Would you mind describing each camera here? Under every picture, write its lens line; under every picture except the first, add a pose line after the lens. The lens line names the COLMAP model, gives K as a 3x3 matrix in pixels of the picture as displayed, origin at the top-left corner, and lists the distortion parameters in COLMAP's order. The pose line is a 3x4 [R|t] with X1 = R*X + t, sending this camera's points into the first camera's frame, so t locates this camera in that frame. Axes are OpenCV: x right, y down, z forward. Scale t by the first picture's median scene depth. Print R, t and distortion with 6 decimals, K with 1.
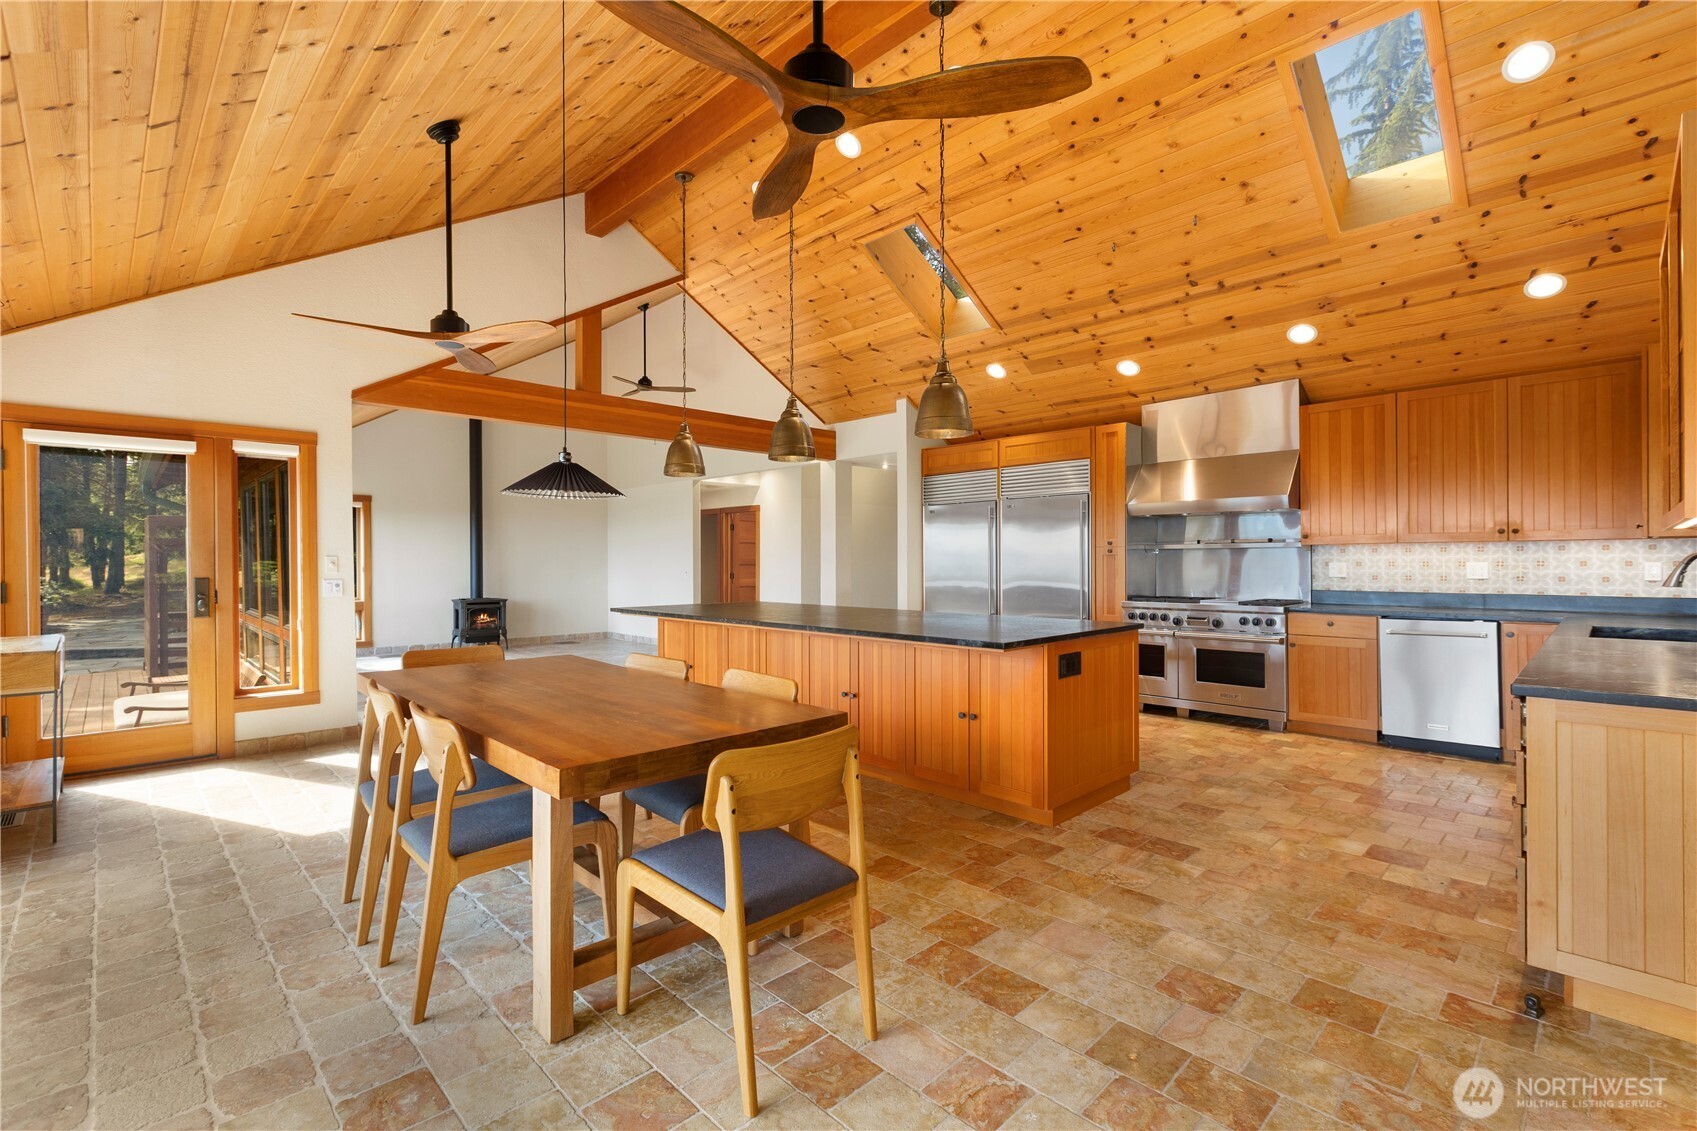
lens RADIAL K [[761.1, 0, 845.3], [0, 761.1, 559.0], [0, 0, 1]] dist [-0.005327, -0.000399]
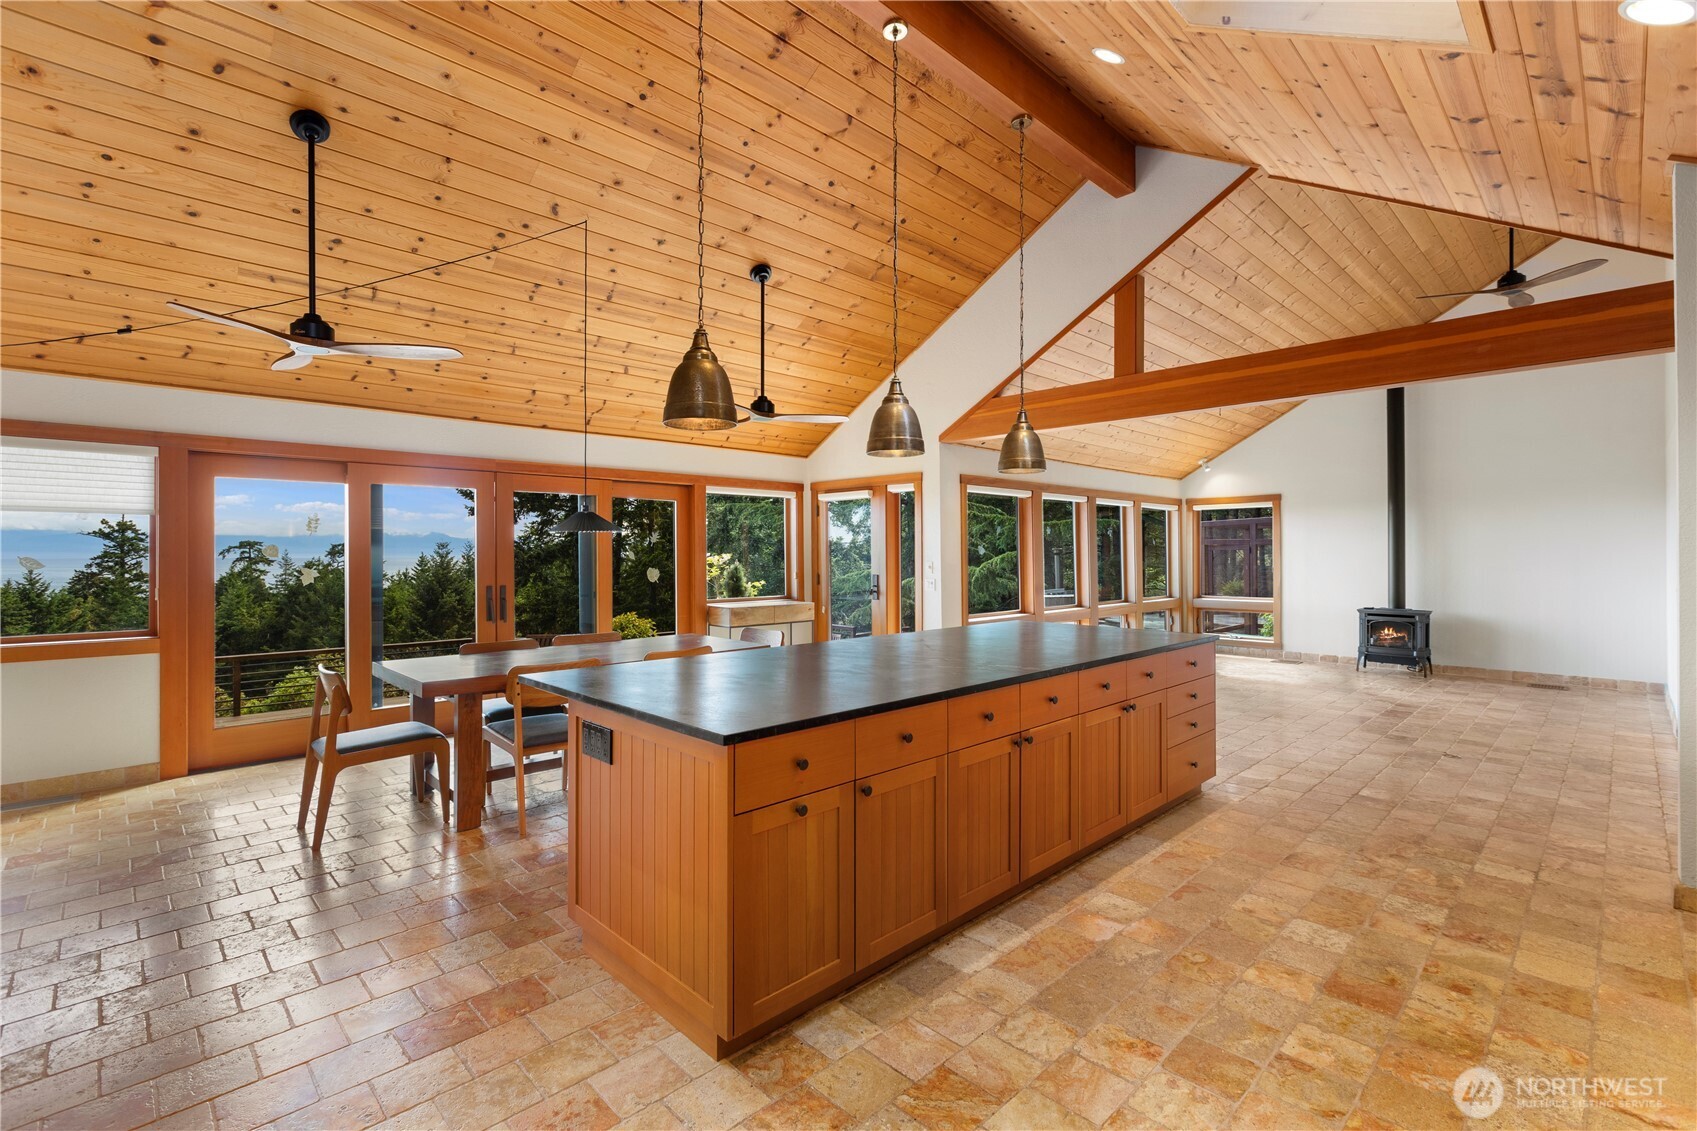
lens RADIAL K [[761.1, 0, 845.5], [0, 761.1, 560.0], [0, 0, 1]] dist [-0.005327, -0.000399]
pose [[-0.004491, 0.013550, -0.999898, 0.588521], [0.001000, 0.999908, 0.013545, -0.021412], [0.999989, -0.000939, -0.004504, 0.738370]]
